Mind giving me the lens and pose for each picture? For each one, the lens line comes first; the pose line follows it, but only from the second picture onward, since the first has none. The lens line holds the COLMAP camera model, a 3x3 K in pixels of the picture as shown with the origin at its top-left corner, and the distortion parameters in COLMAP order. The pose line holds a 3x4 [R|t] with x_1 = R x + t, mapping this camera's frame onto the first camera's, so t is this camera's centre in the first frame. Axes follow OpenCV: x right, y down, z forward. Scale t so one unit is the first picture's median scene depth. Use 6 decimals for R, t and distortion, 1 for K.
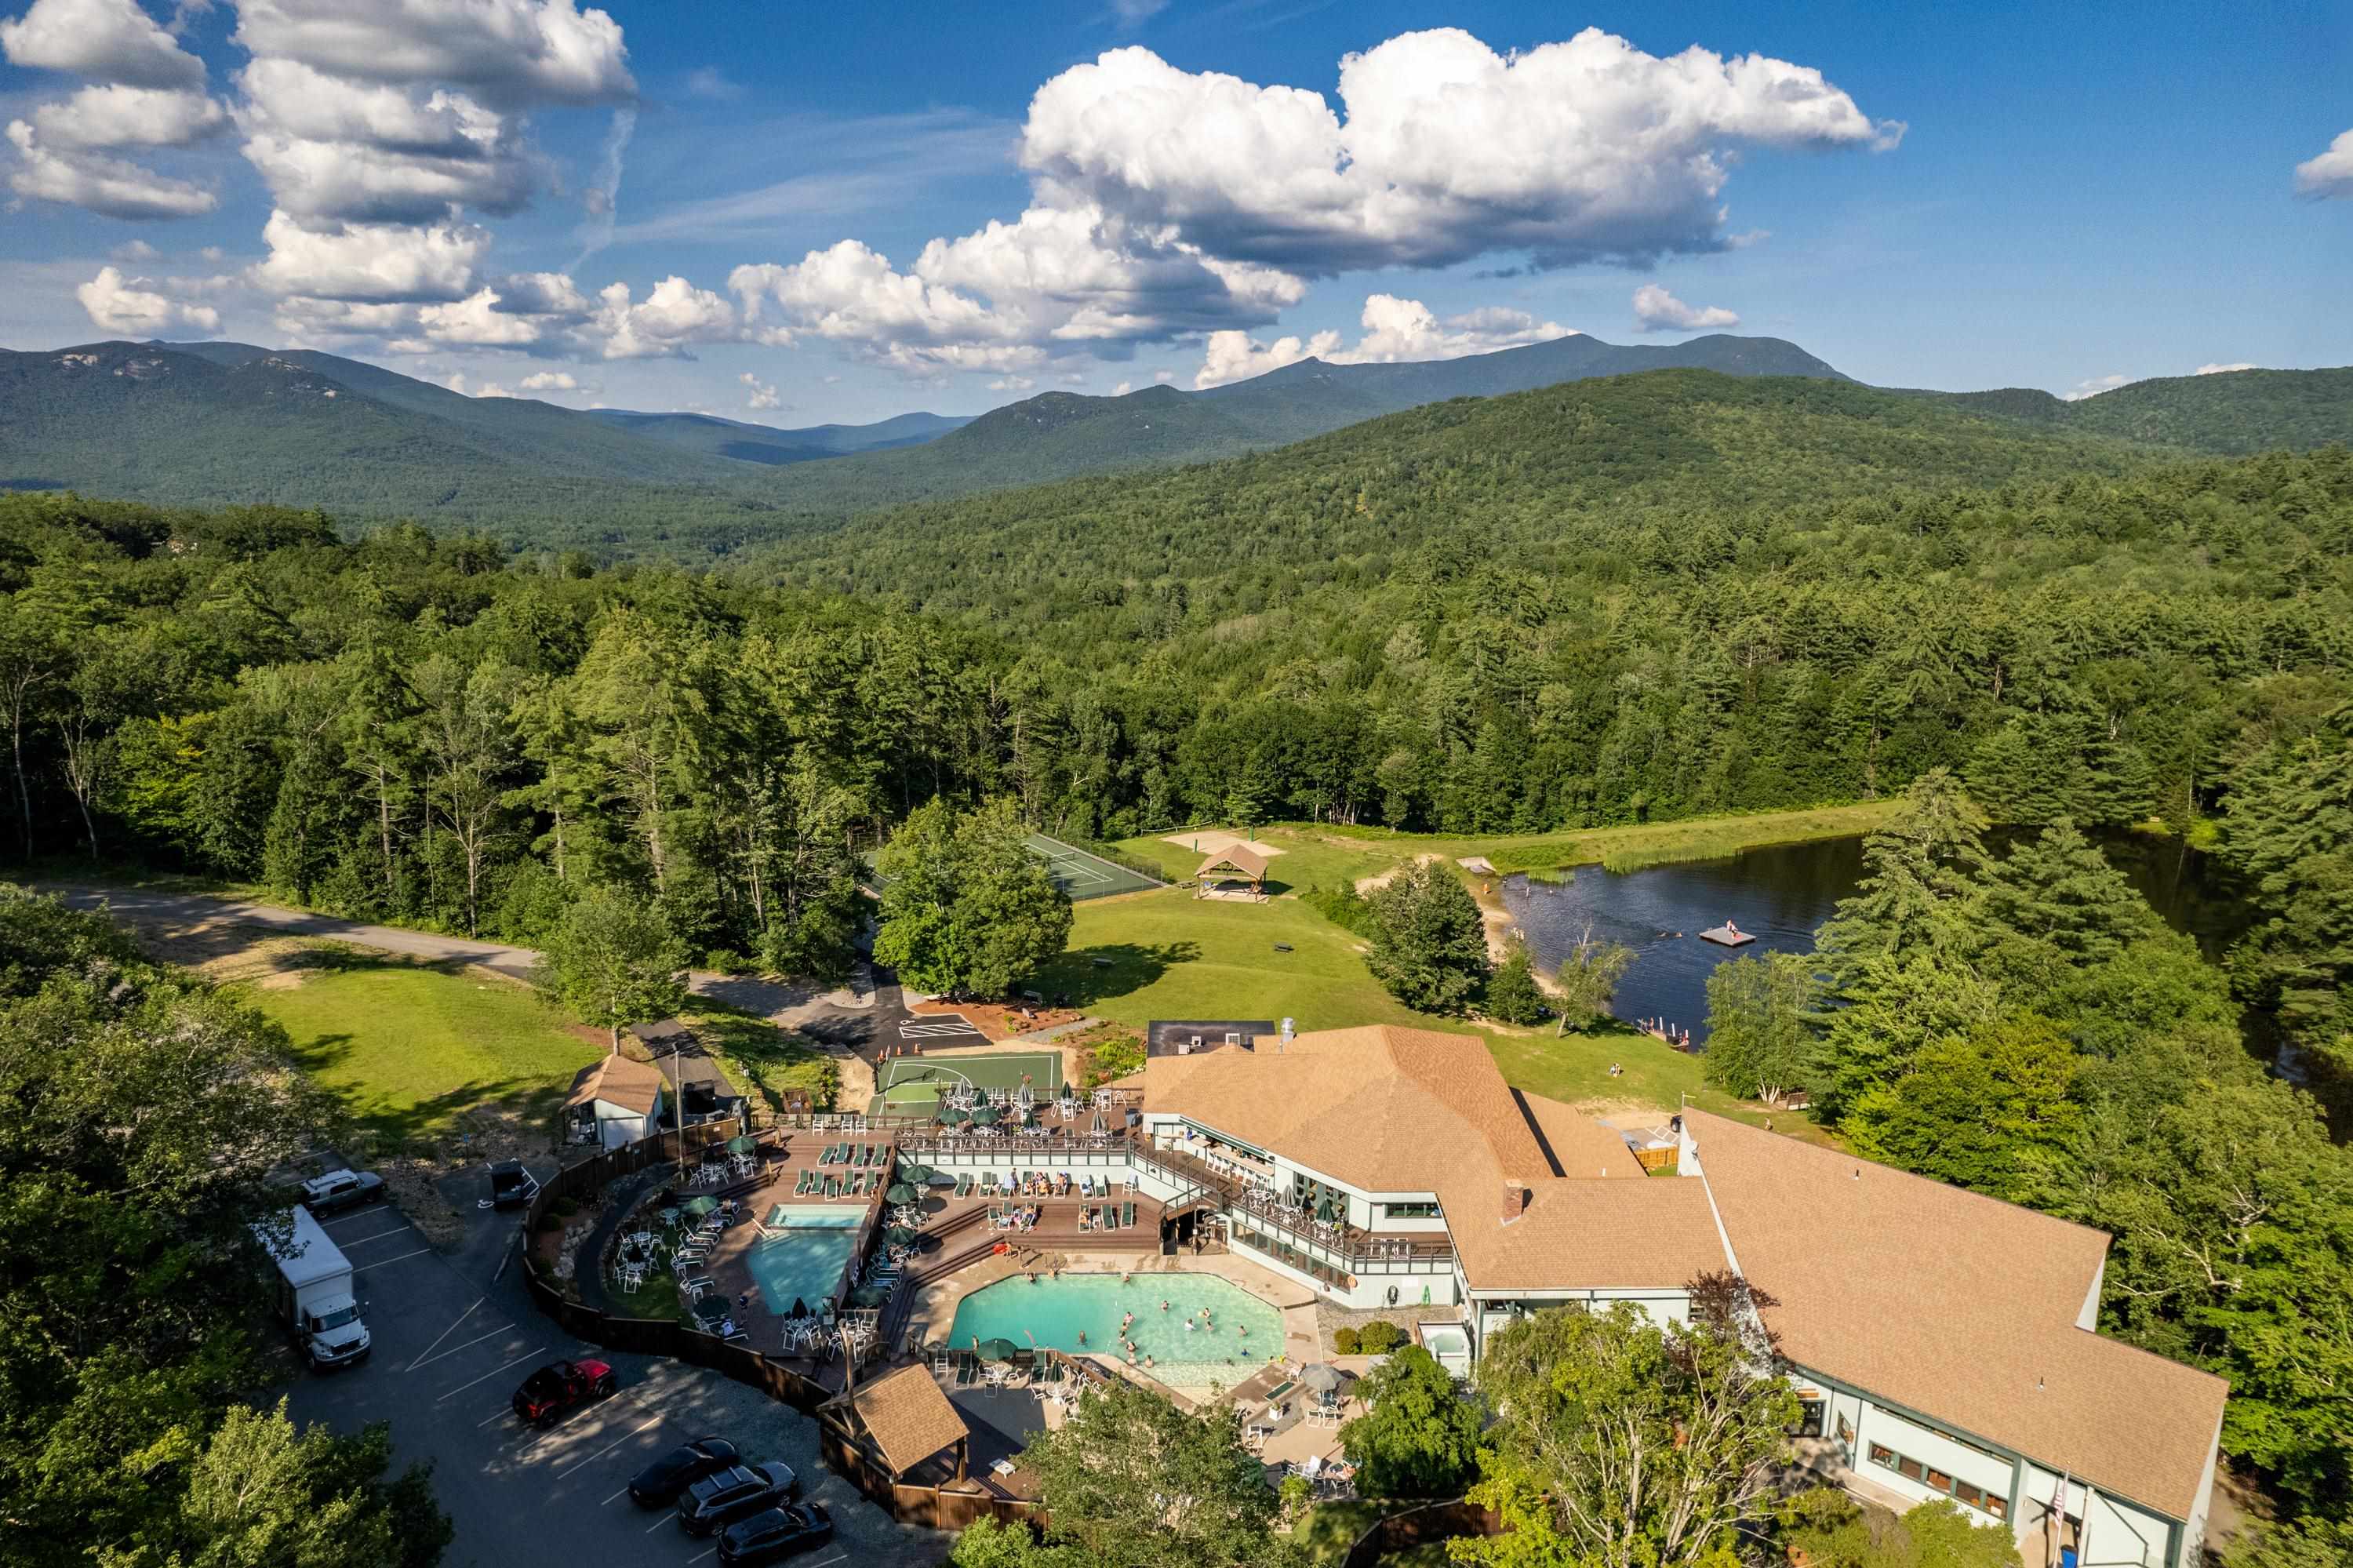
lens RADIAL K [[1514.8, 0, 1190.6], [0, 1514.8, 772.6], [0, 0, 1]] dist [-0.068063, 0.061223]
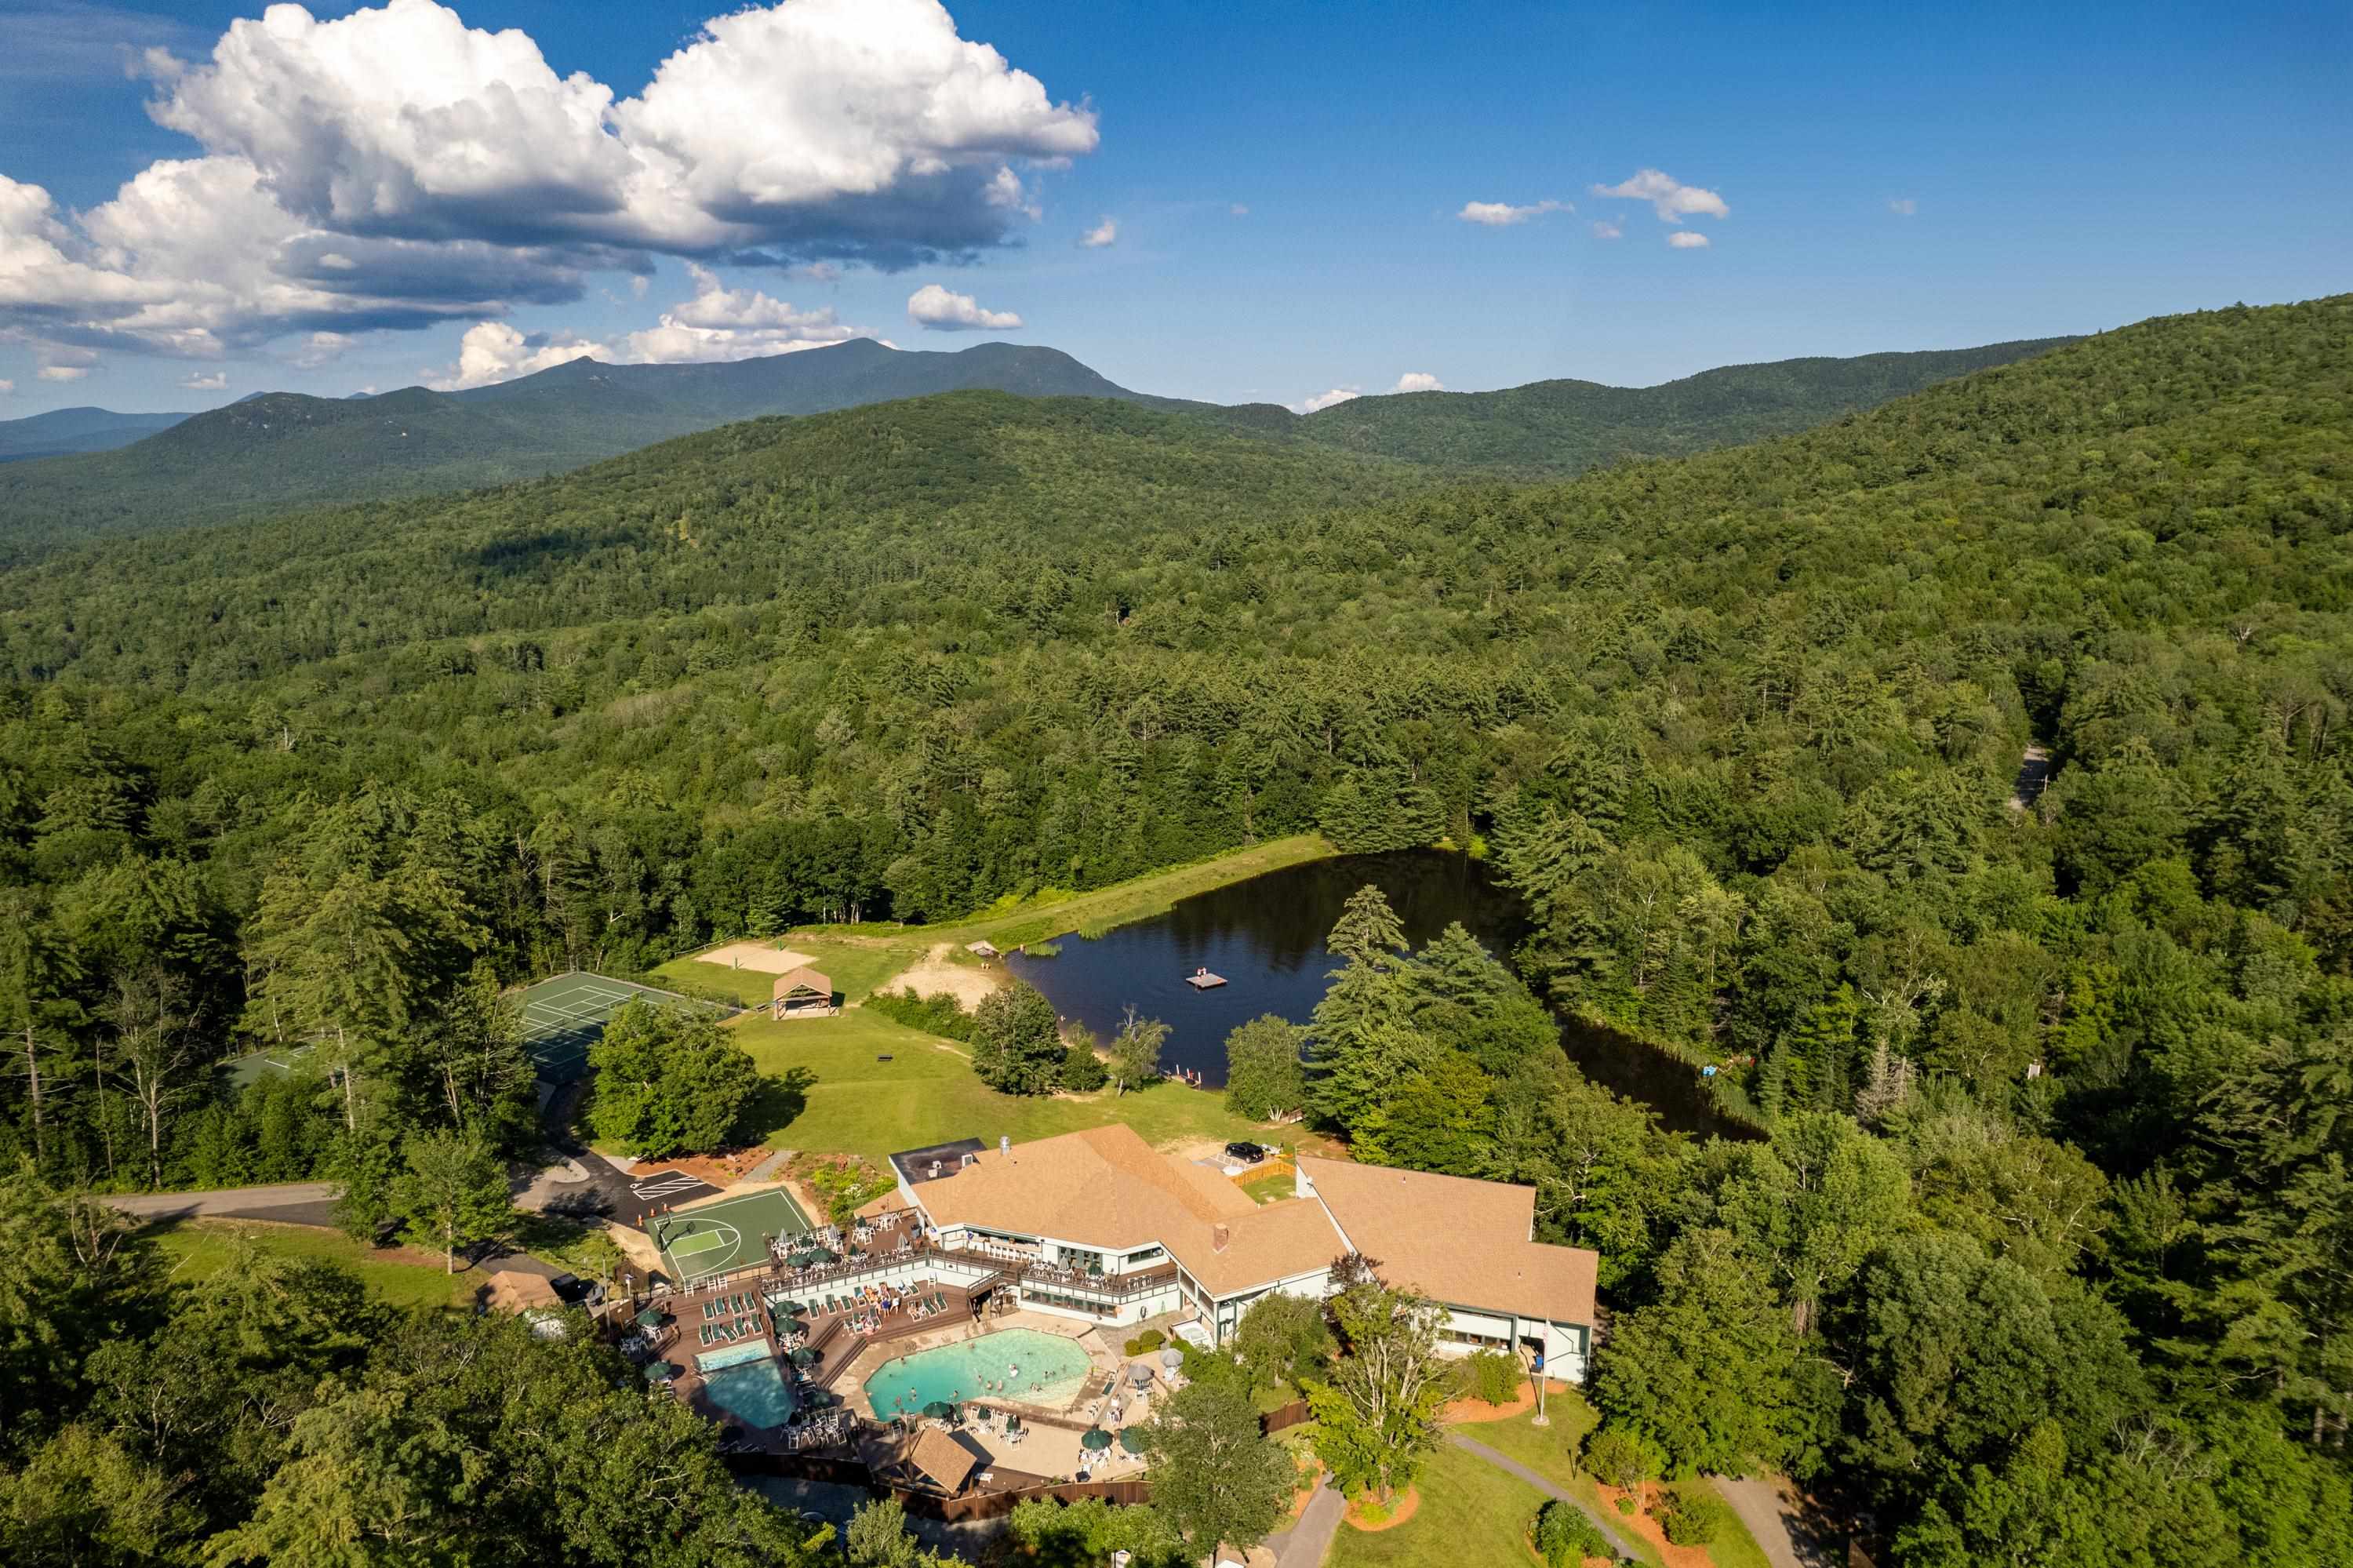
lens RADIAL K [[1514.8, 0, 1190.6], [0, 1514.8, 772.6], [0, 0, 1]] dist [-0.068063, 0.061223]
pose [[0.898714, -0.090624, 0.429070, -0.185499], [0.090212, 0.995694, 0.021346, -0.100133], [-0.429157, 0.019523, 0.903019, -0.183948]]
